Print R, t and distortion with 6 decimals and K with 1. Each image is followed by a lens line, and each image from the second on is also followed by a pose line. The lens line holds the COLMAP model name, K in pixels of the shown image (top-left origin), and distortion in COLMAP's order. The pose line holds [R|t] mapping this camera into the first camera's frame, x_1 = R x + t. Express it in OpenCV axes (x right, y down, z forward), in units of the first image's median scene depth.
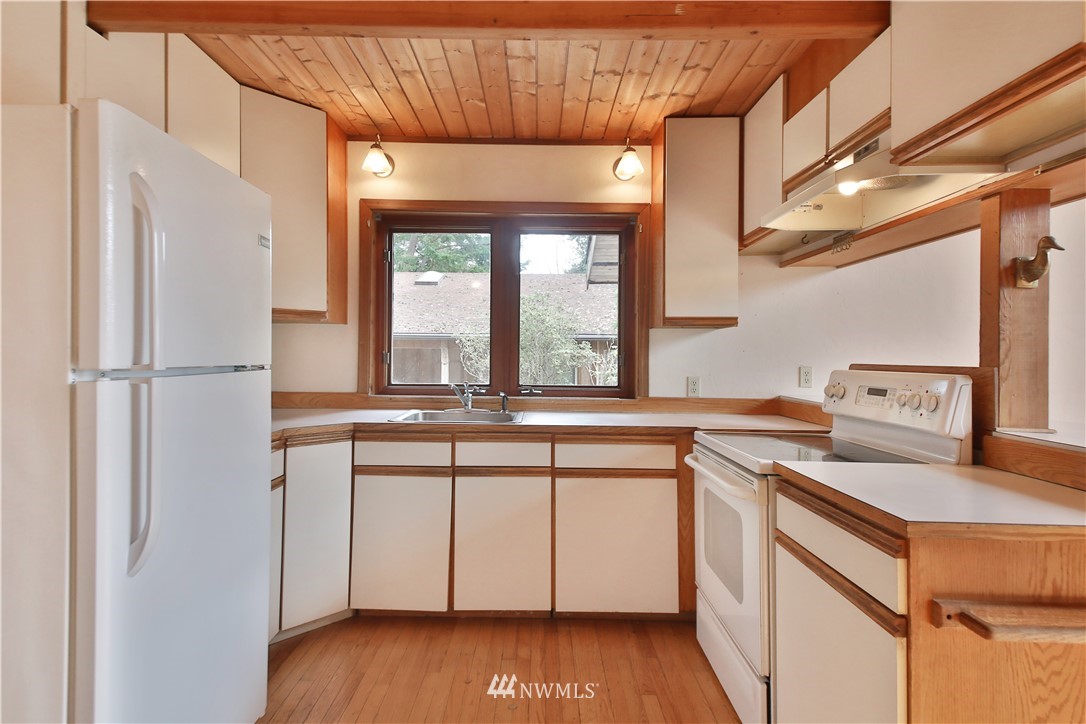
lens RADIAL K [[602.9, 0, 543.0], [0, 602.9, 362.0], [0, 0, 1]] dist [0.095529, -0.071790]
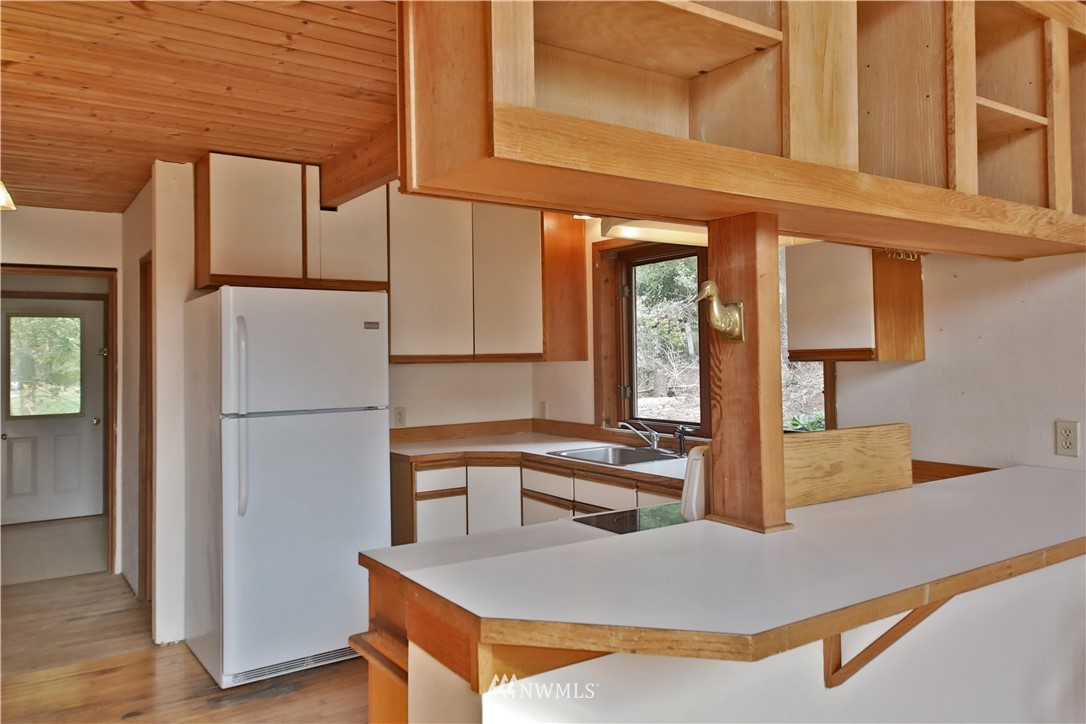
lens RADIAL K [[816.5, 0, 543.9], [0, 816.5, 344.5], [0, 0, 1]] dist [0.063789, 0.001037]
pose [[0.565988, -0.029936, -0.823870, 1.020021], [0.008859, 0.999504, -0.030232, -0.059064], [0.824366, 0.009812, 0.565973, 0.142579]]
